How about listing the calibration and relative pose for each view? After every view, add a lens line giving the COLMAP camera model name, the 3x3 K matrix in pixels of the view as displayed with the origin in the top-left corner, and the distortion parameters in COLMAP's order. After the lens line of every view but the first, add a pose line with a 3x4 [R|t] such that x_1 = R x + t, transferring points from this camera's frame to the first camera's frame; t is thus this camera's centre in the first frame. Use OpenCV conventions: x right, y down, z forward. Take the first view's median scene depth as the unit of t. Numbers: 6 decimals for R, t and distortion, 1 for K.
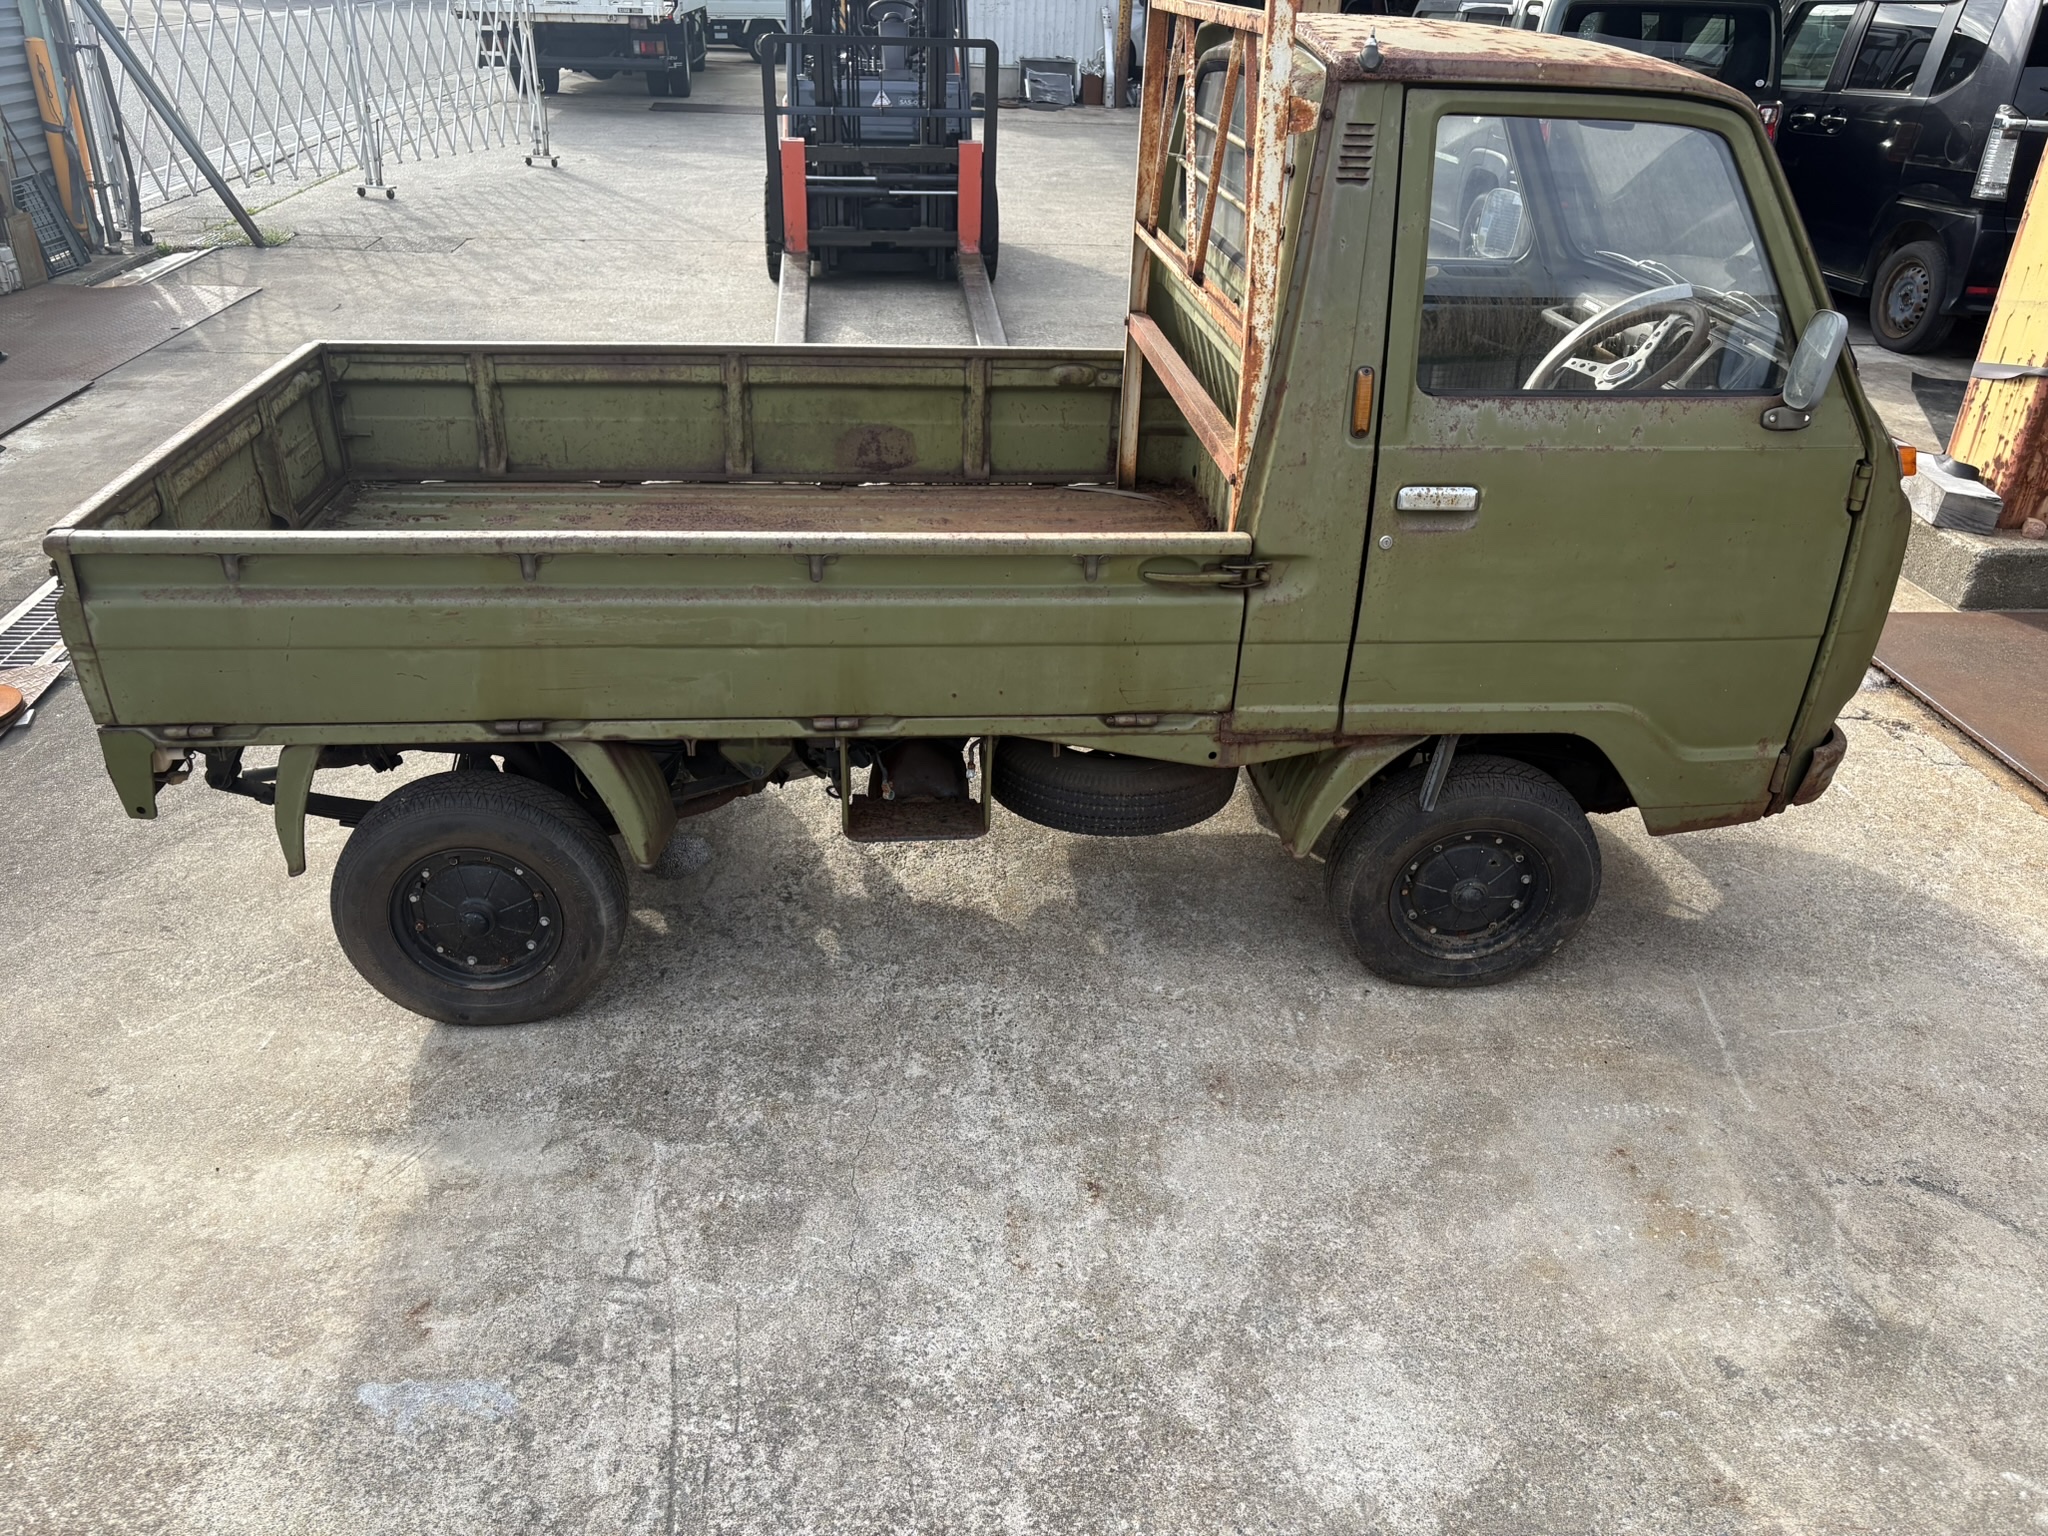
lens RADIAL K [[1546.7, 0, 996.5], [0, 1546.7, 763.9], [0, 0, 1]] dist [0.069901, -0.085223]
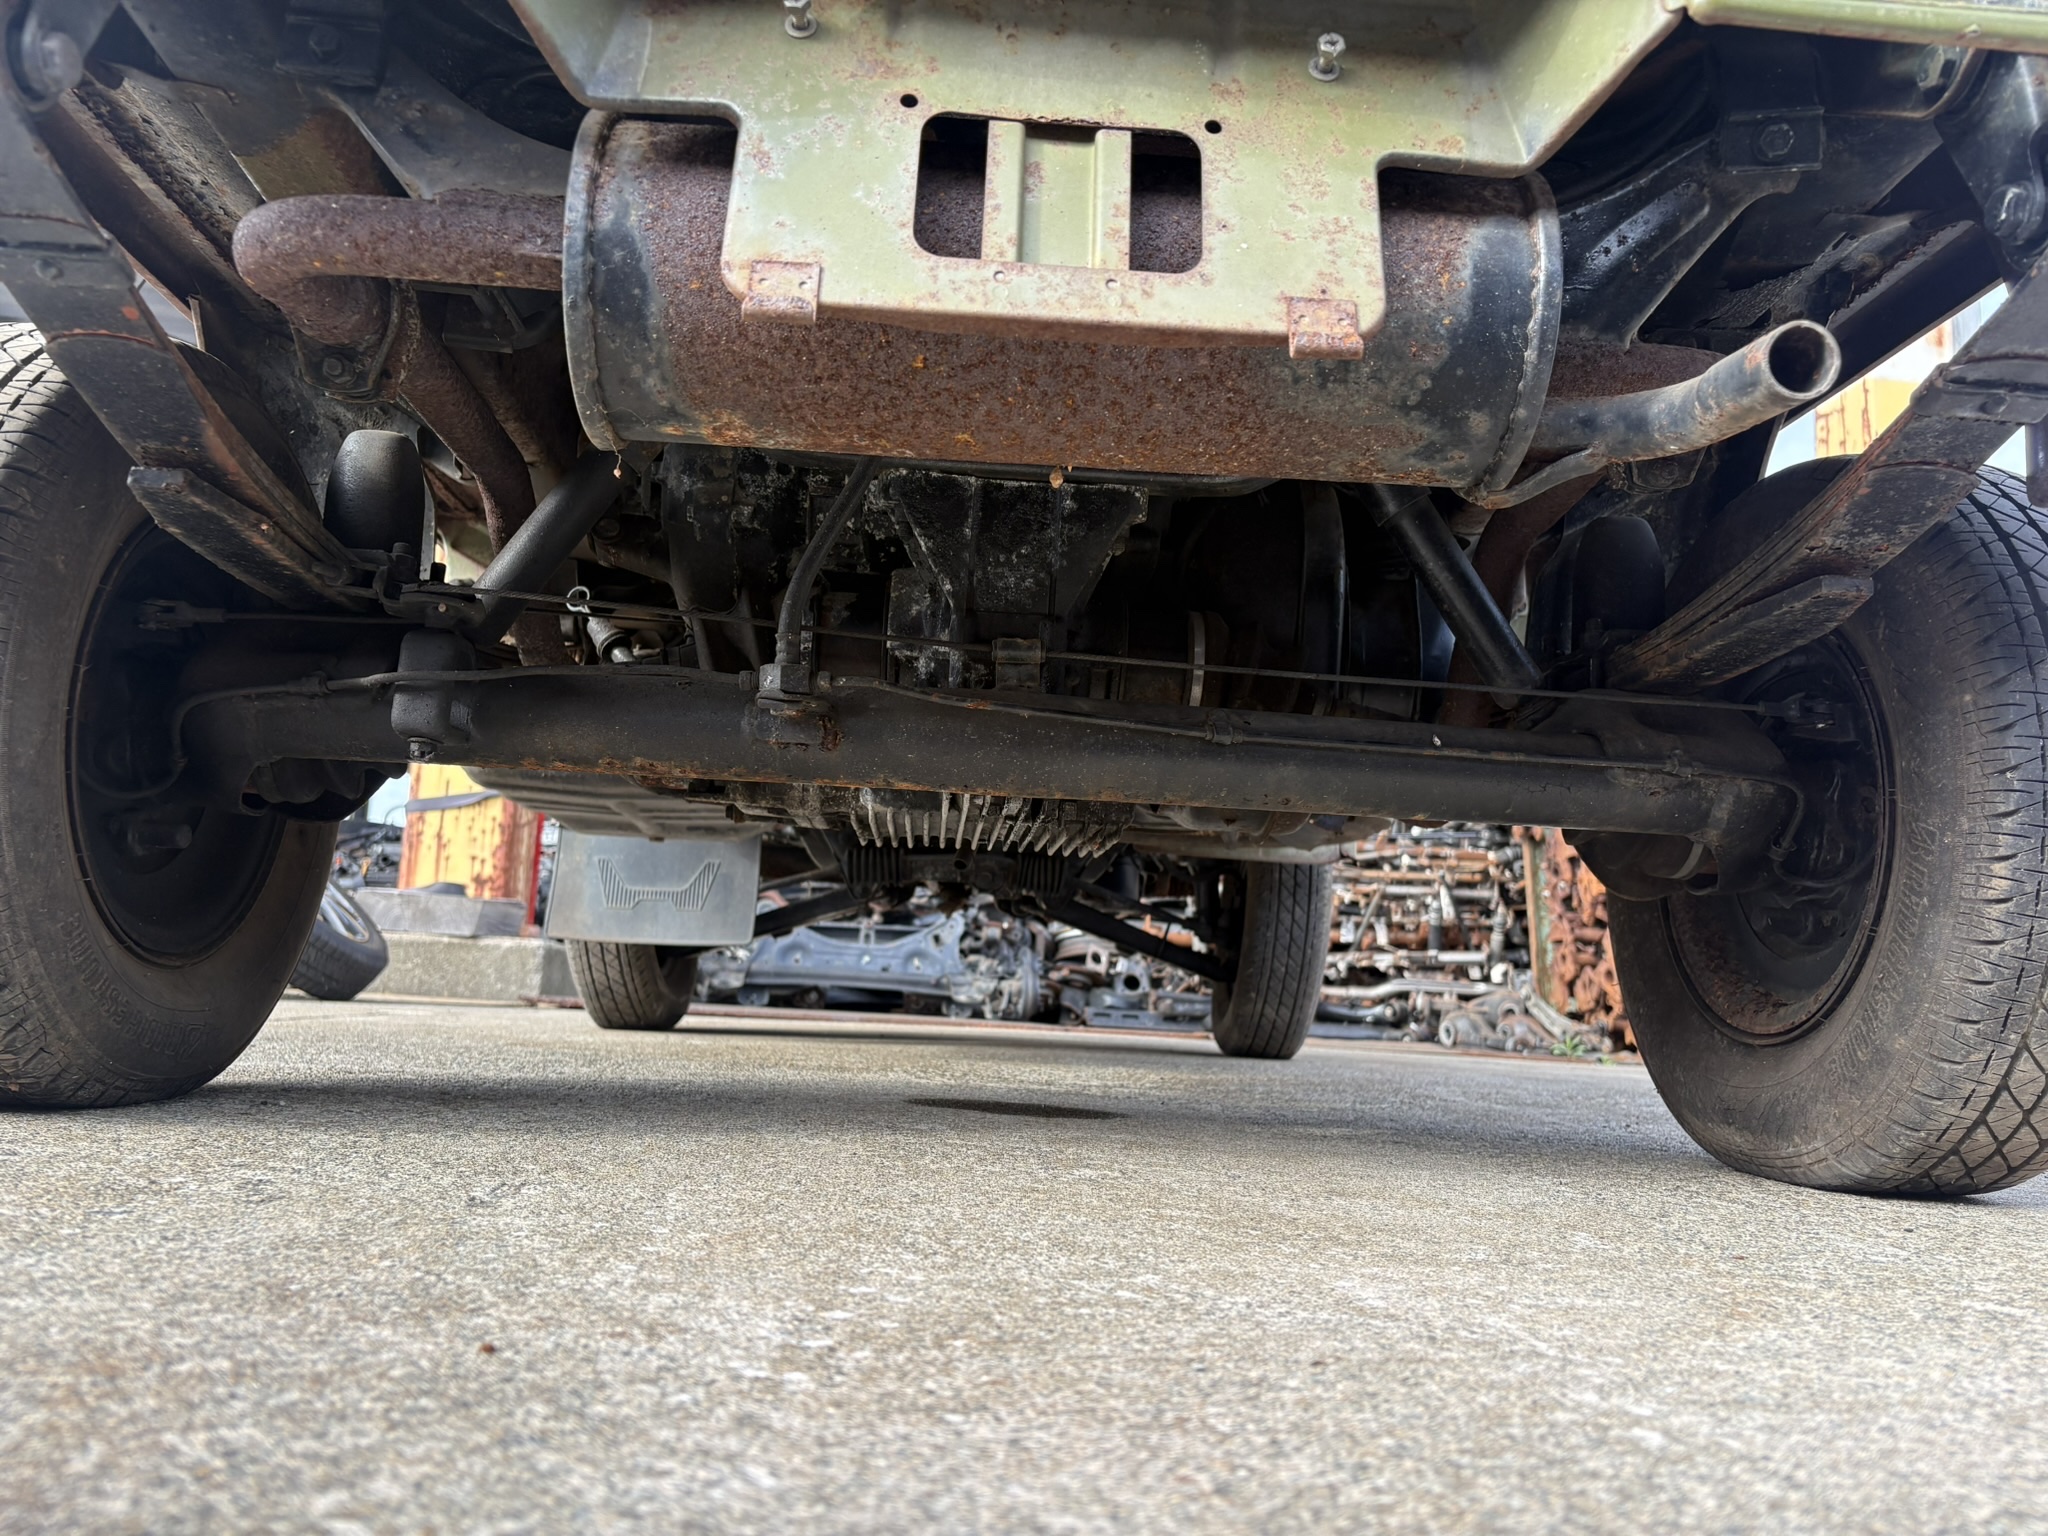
lens RADIAL K [[1561.6, 0, 1024.0], [0, 1561.6, 768.0], [0, 0, 1]] dist [0.016998, -0.001592]
pose [[0.025790, 0.128819, 0.991333, -0.388848], [0.425423, 0.895969, -0.127495, 0.028057], [-0.904627, 0.425024, -0.031695, 0.656929]]
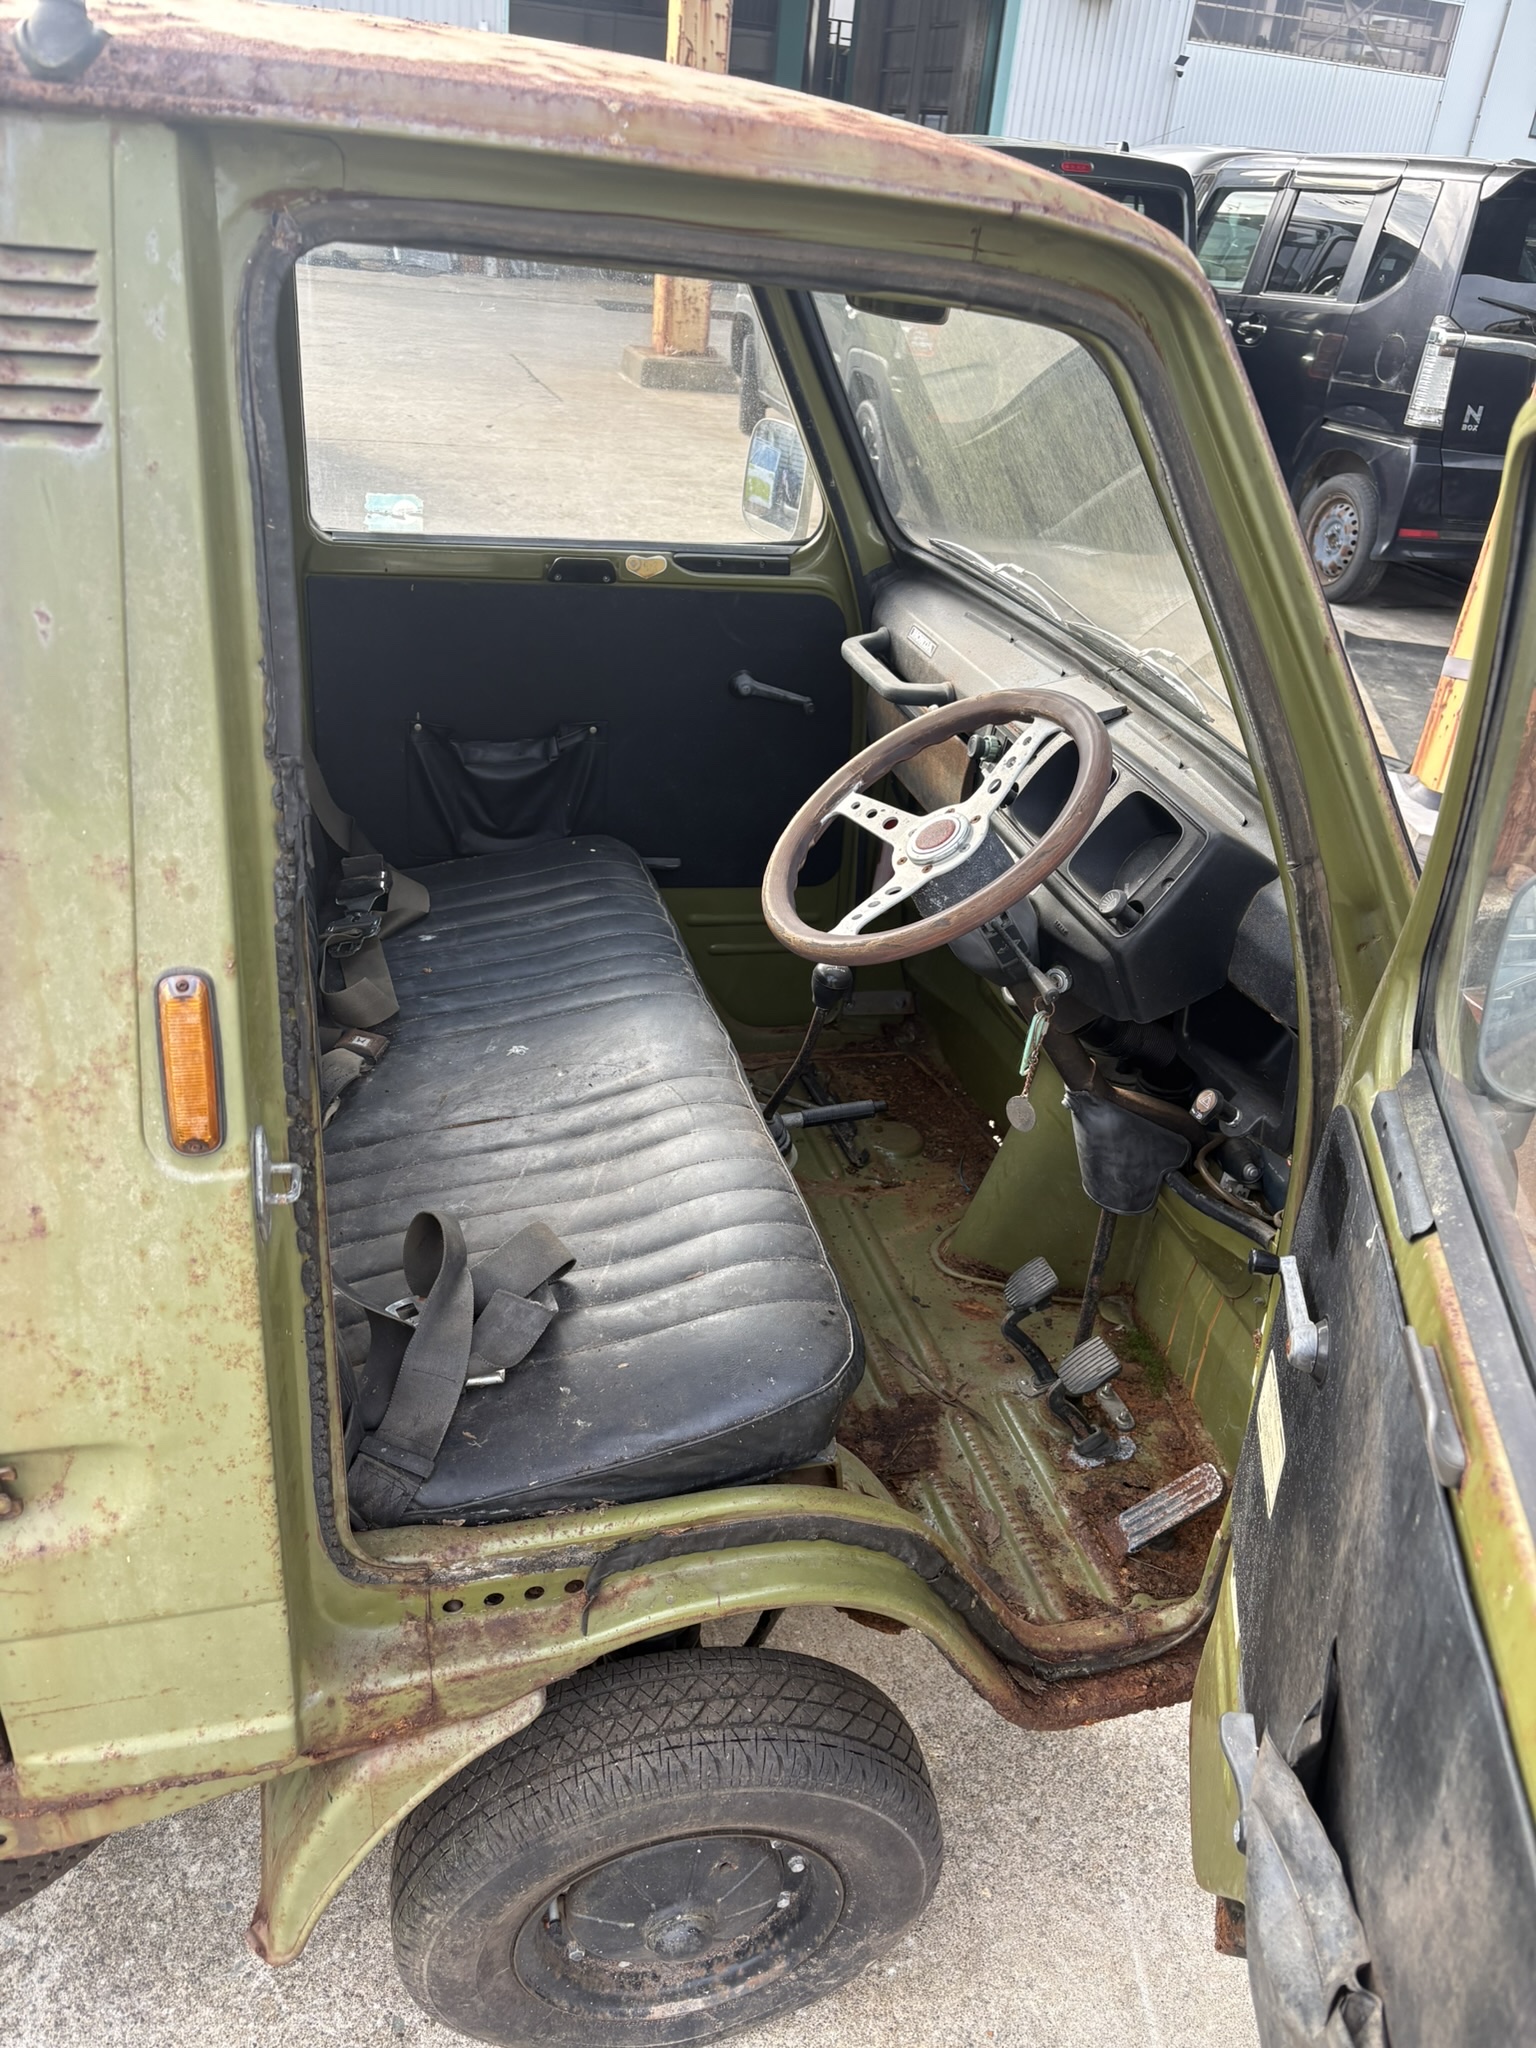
lens RADIAL K [[1546.7, 0, 768.0], [0, 1546.7, 1024.0], [0, 0, 1]] dist [0.069901, -0.085223]
pose [[0.980474, -0.042634, 0.191973, 0.143095], [0.034475, 0.998363, 0.045643, -0.122578], [-0.193605, -0.038133, 0.980338, 0.306186]]
